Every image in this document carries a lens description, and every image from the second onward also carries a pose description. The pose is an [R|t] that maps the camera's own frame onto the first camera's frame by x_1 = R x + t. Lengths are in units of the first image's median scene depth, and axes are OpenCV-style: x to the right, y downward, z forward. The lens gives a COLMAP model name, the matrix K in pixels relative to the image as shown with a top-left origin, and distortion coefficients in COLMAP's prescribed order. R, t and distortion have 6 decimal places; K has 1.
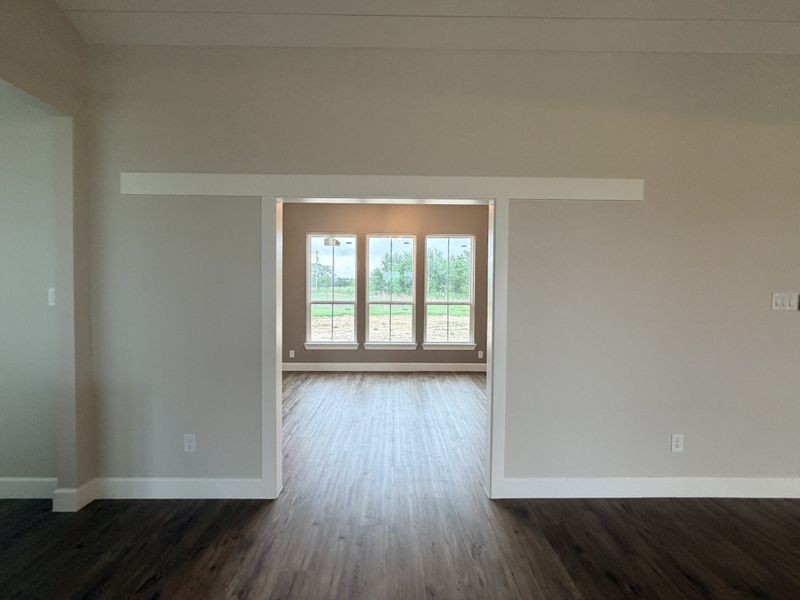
lens RADIAL K [[336.2, 0, 400.0], [0, 336.2, 300.0], [0, 0, 1]] dist [-0.001039, -0.000263]
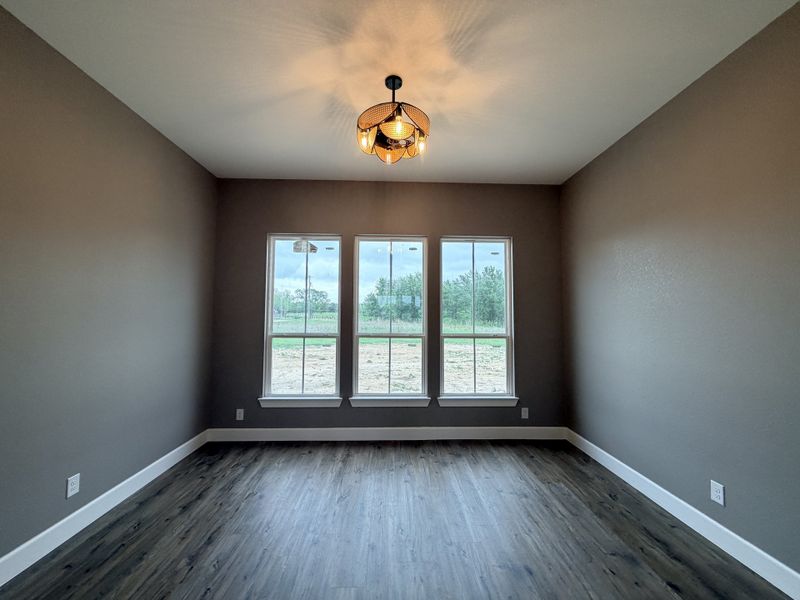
lens RADIAL K [[316.7, 0, 400.0], [0, 316.7, 300.0], [0, 0, 1]] dist [-0.000209, -0.000386]
pose [[0.999773, -0.001602, 0.021225, -0.021826], [0.003261, 0.996921, -0.078347, -0.012878], [-0.021034, 0.078399, 0.996700, 0.358152]]
